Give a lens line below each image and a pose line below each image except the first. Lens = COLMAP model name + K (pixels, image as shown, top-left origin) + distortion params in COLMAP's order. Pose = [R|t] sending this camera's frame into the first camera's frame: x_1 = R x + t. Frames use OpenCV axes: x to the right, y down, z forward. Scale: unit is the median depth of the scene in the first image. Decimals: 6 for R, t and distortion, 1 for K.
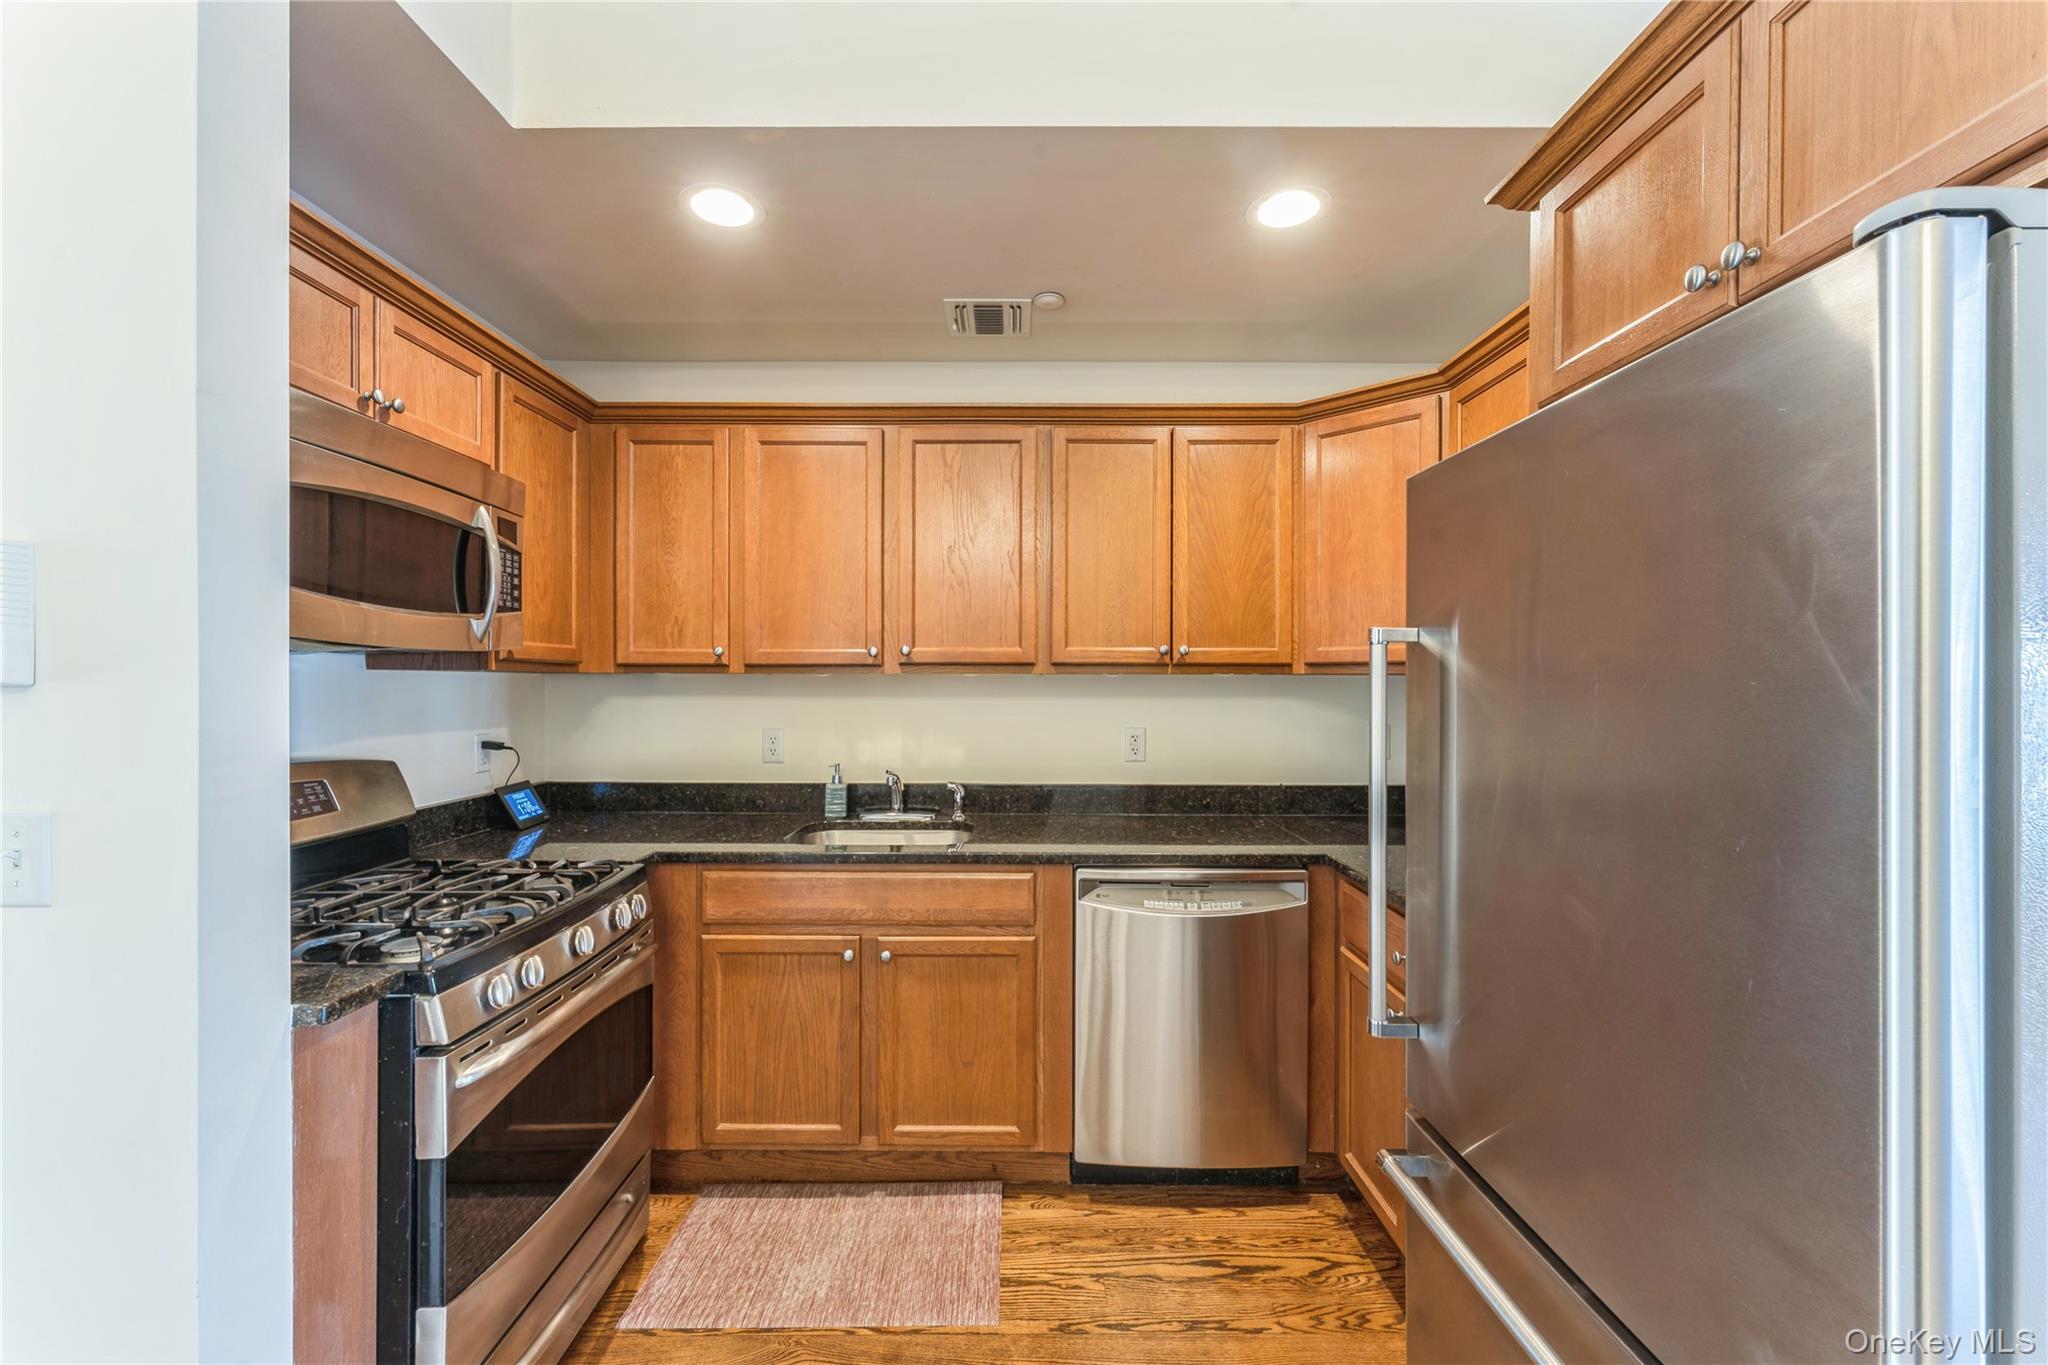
lens RADIAL K [[828.6, 0, 1019.0], [0, 828.6, 681.6], [0, 0, 1]] dist [0.005495, 0.000124]
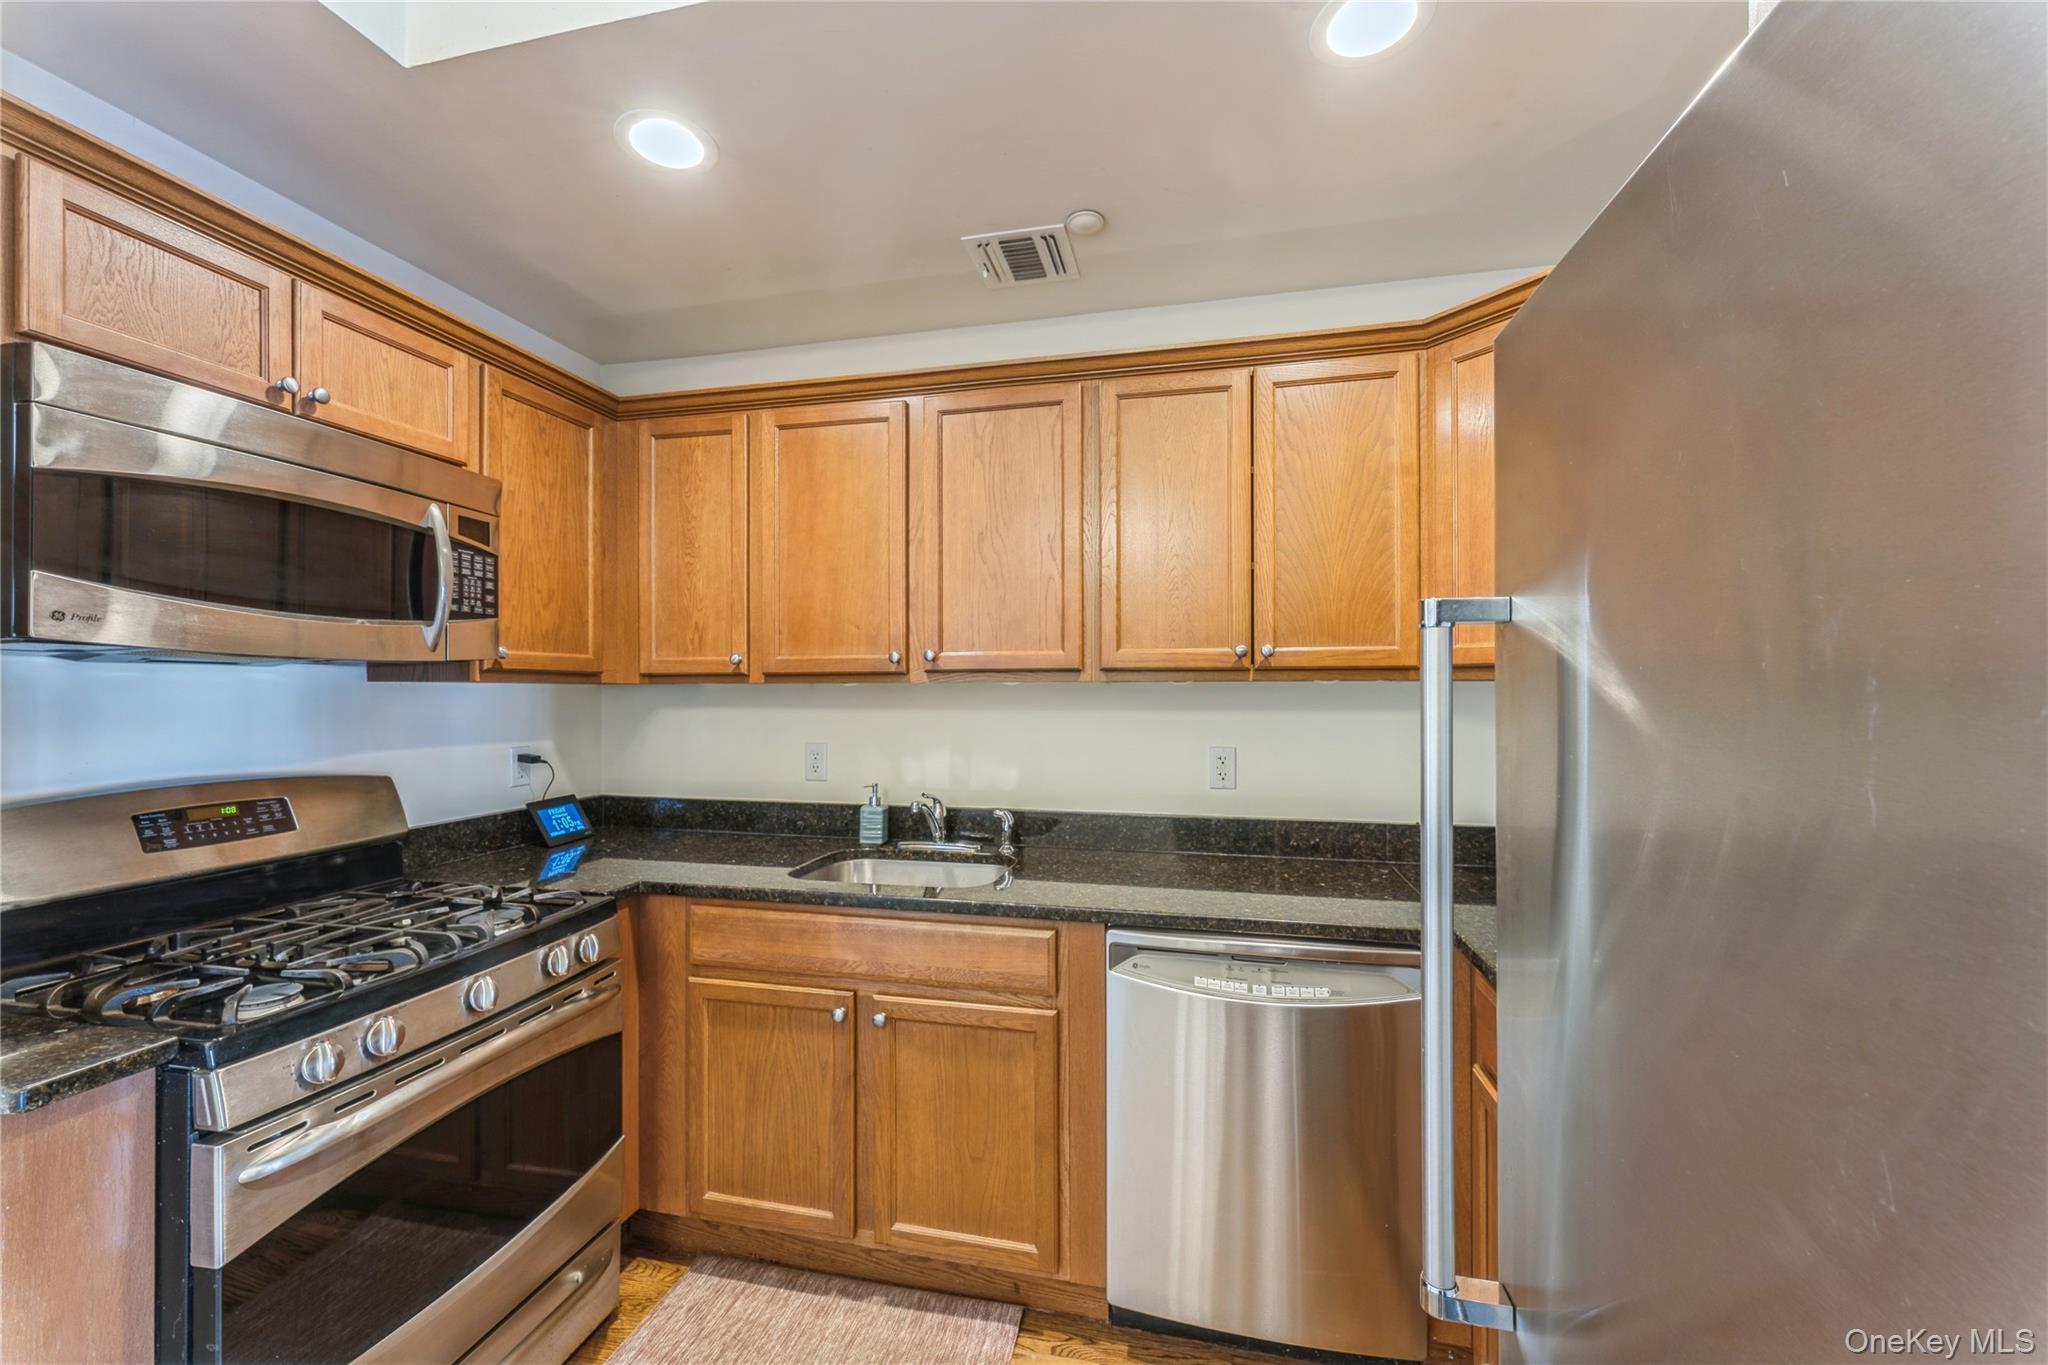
lens RADIAL K [[828.6, 0, 1012.6], [0, 828.6, 685.7], [0, 0, 1]] dist [0.005495, 0.000124]
pose [[0.974398, -0.004490, -0.224787, 0.158133], [0.003551, 0.999983, -0.004583, -0.002477], [0.224804, 0.003667, 0.974397, 0.207665]]
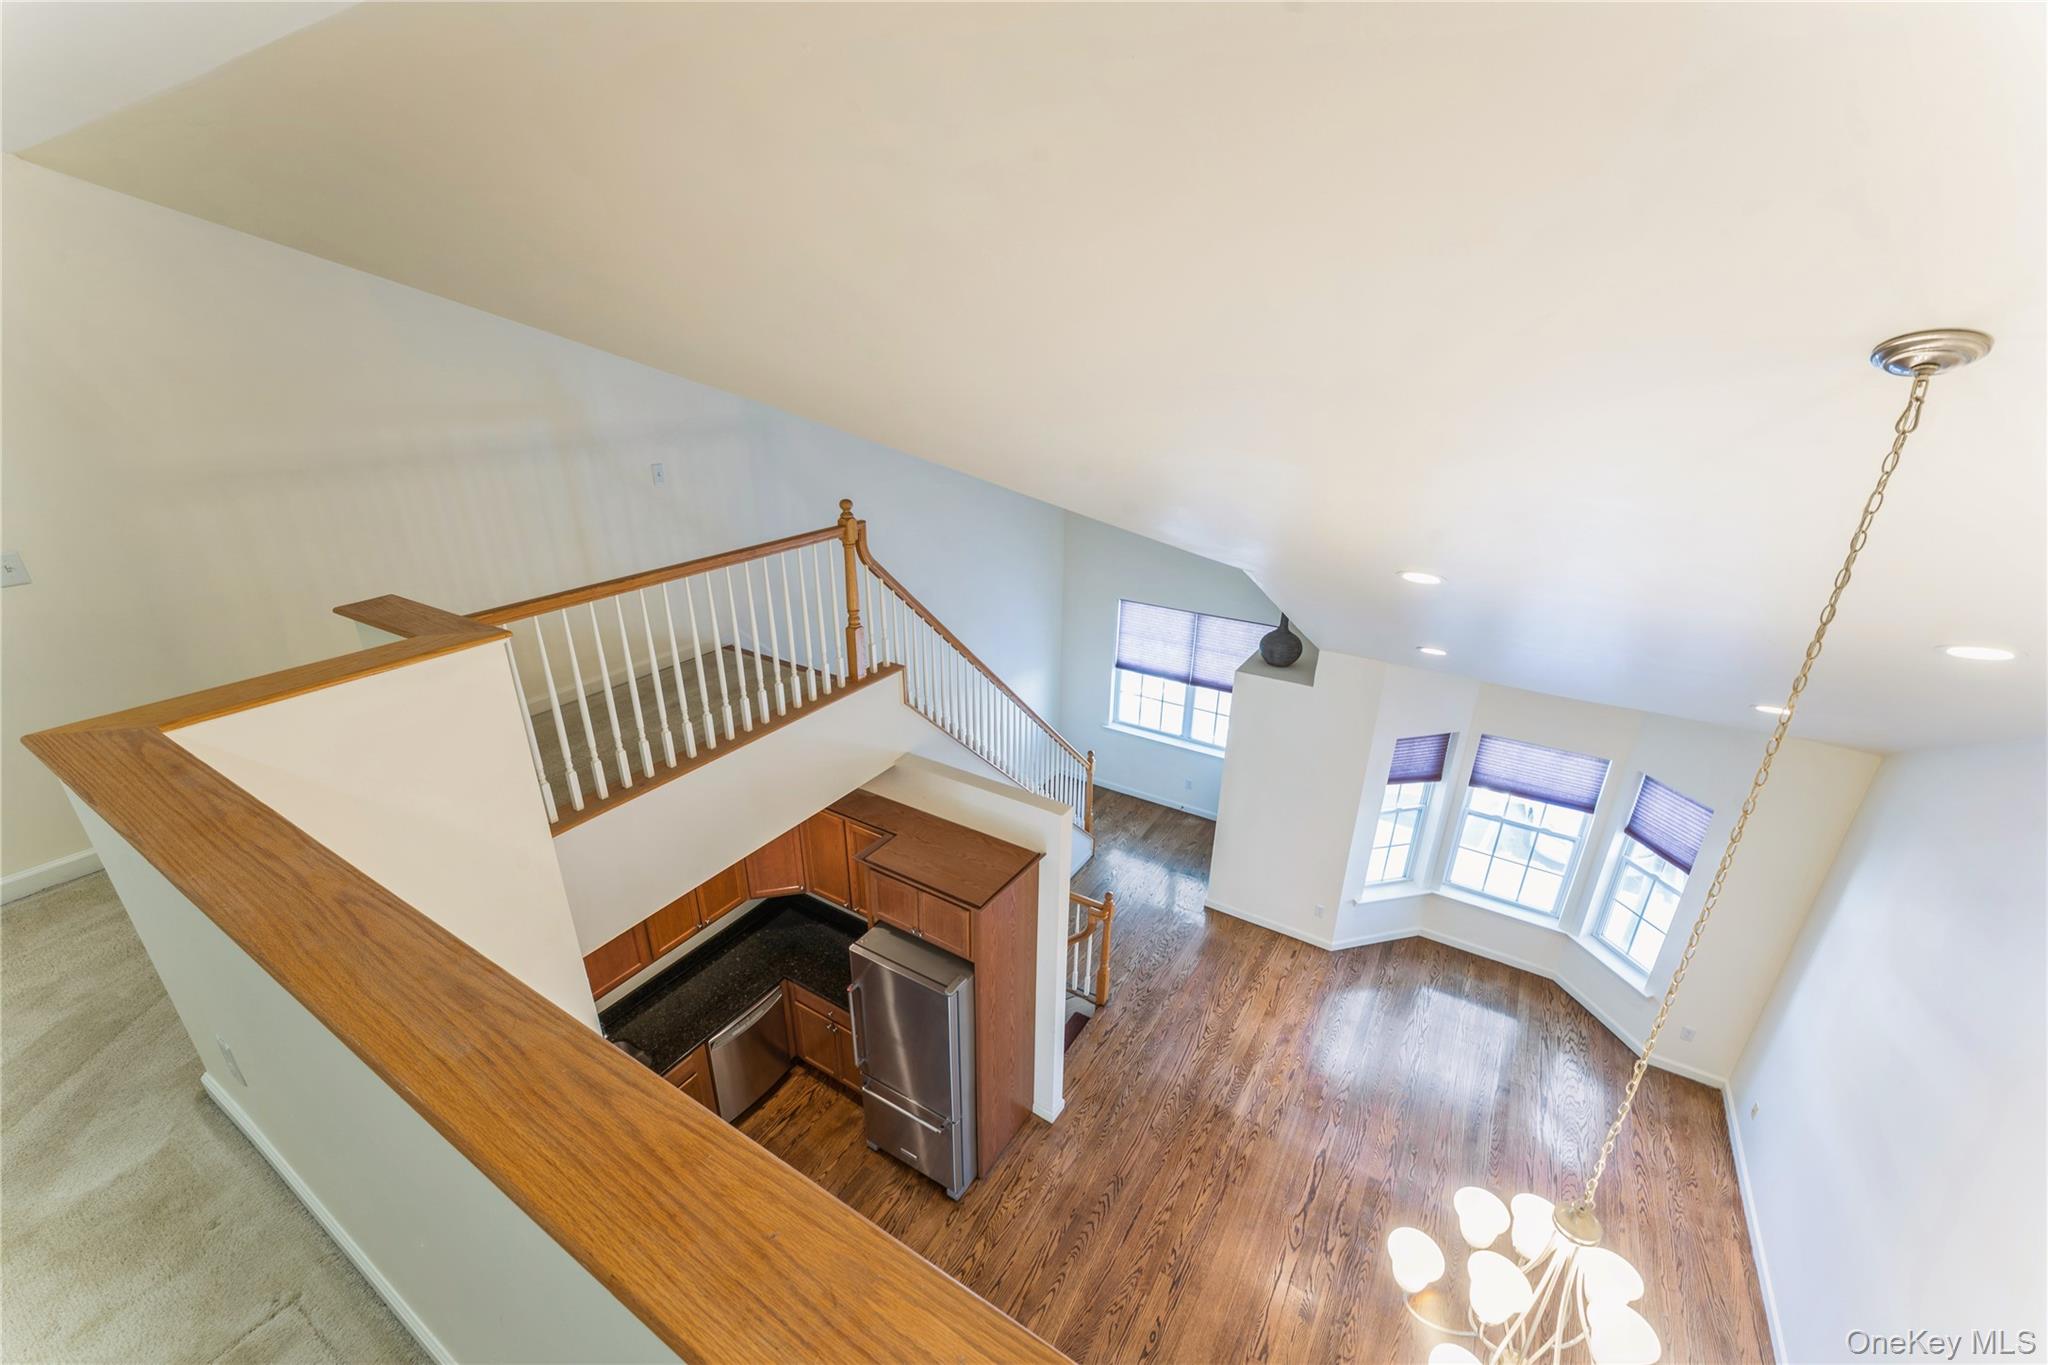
lens RADIAL K [[828.6, 0, 1016.8], [0, 828.6, 687.9], [0, 0, 1]] dist [0.005495, 0.000124]
pose [[0.528466, -0.322887, 0.785154, -1.029990], [-0.003668, 0.923972, 0.382443, -1.662969], [-0.848947, -0.204988, 0.487103, -0.750088]]
